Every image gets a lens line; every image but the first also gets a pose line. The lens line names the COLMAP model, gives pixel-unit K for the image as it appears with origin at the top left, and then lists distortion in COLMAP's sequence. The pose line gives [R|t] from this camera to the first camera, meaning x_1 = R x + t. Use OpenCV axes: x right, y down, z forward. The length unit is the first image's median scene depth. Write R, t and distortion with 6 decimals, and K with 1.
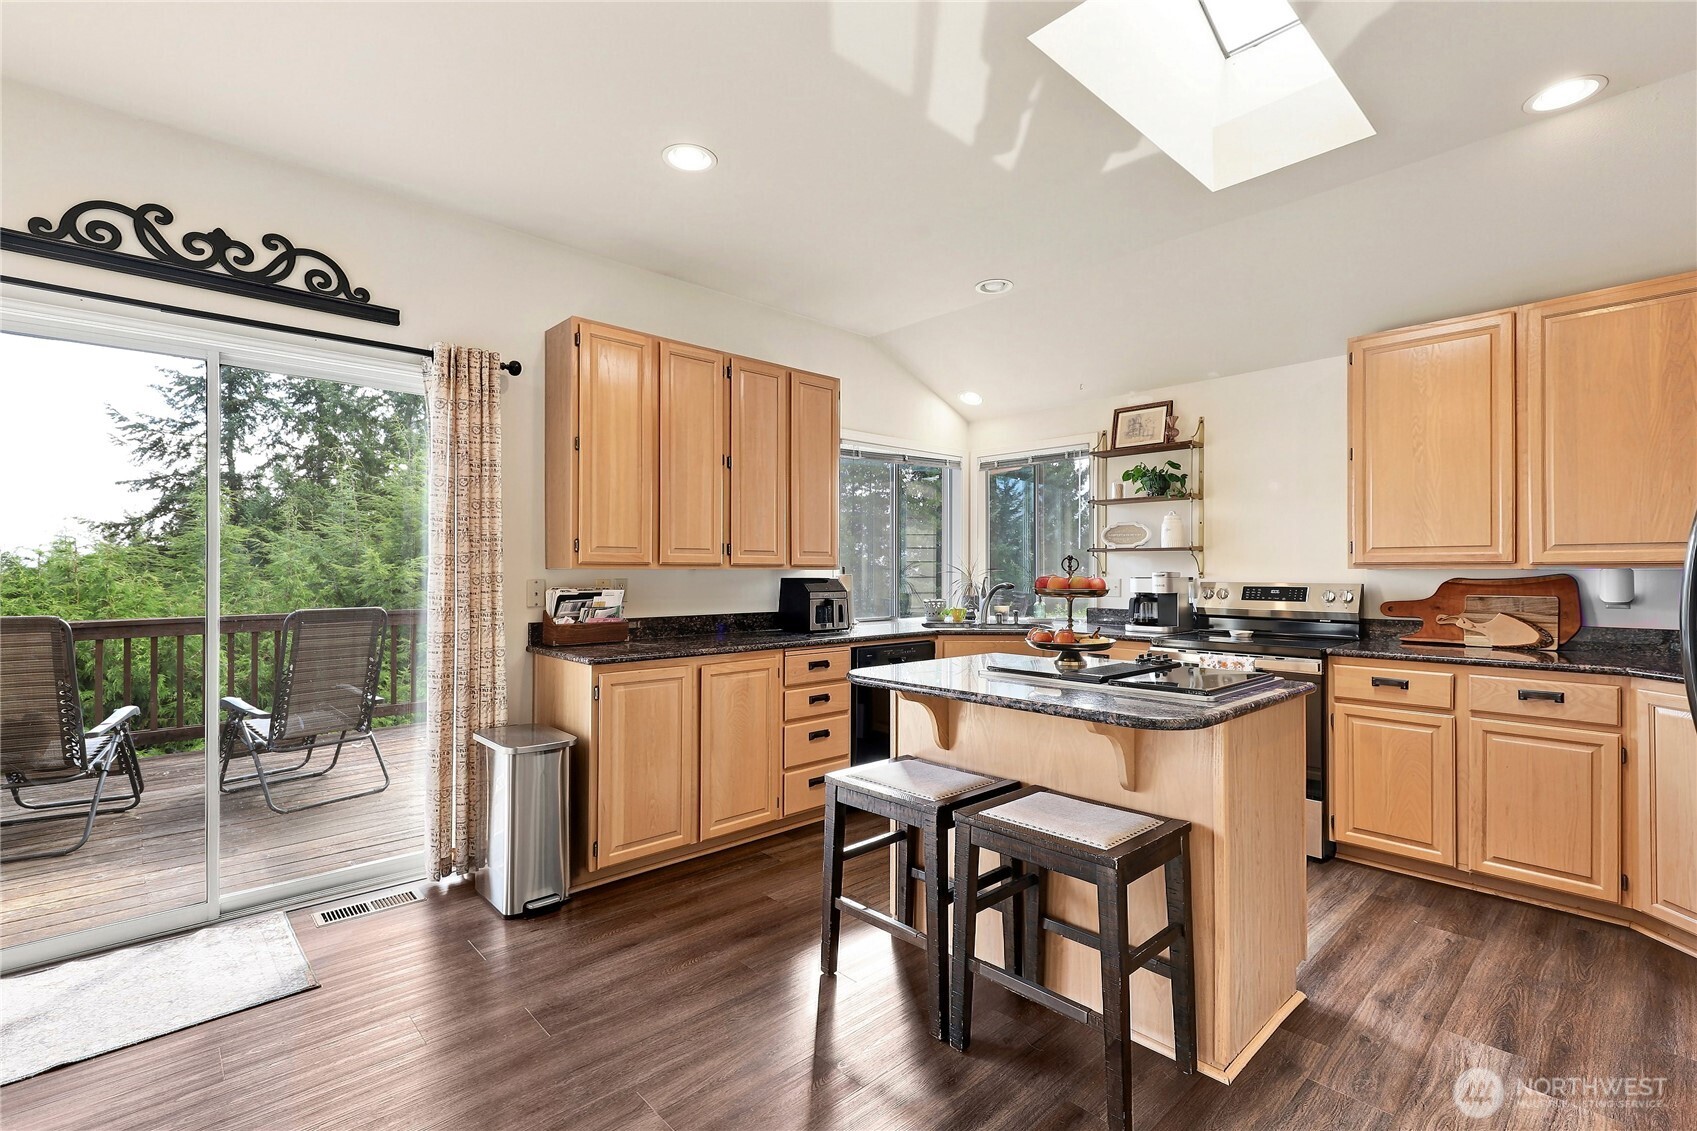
lens RADIAL K [[766.8, 0, 858.4], [0, 766.8, 568.2], [0, 0, 1]] dist [0.012155, -0.001115]
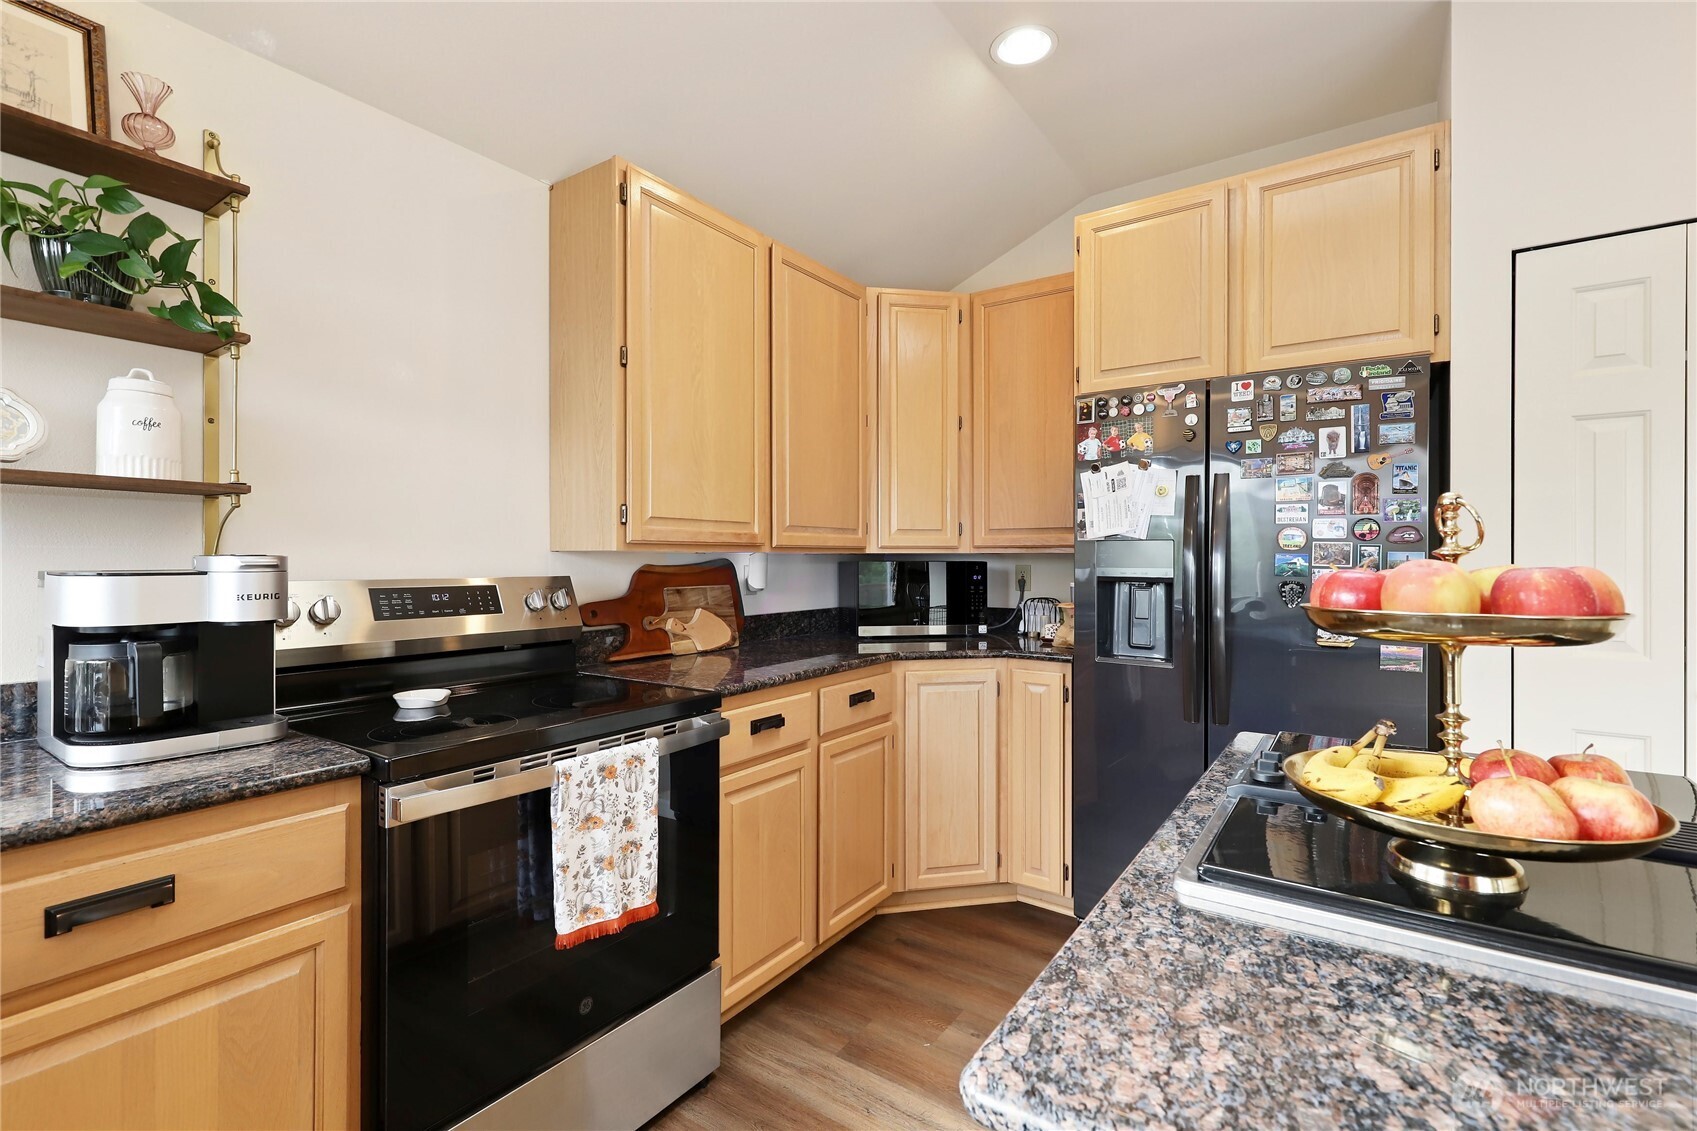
lens RADIAL K [[770.2, 0, 853.0], [0, 770.2, 556.5], [0, 0, 1]] dist [0.011322, -0.000130]
pose [[-0.207543, 0.000681, 0.978226, 0.027166], [-0.004337, 0.999989, -0.001617, 0.005712], [-0.978216, -0.004578, -0.207538, 1.002533]]
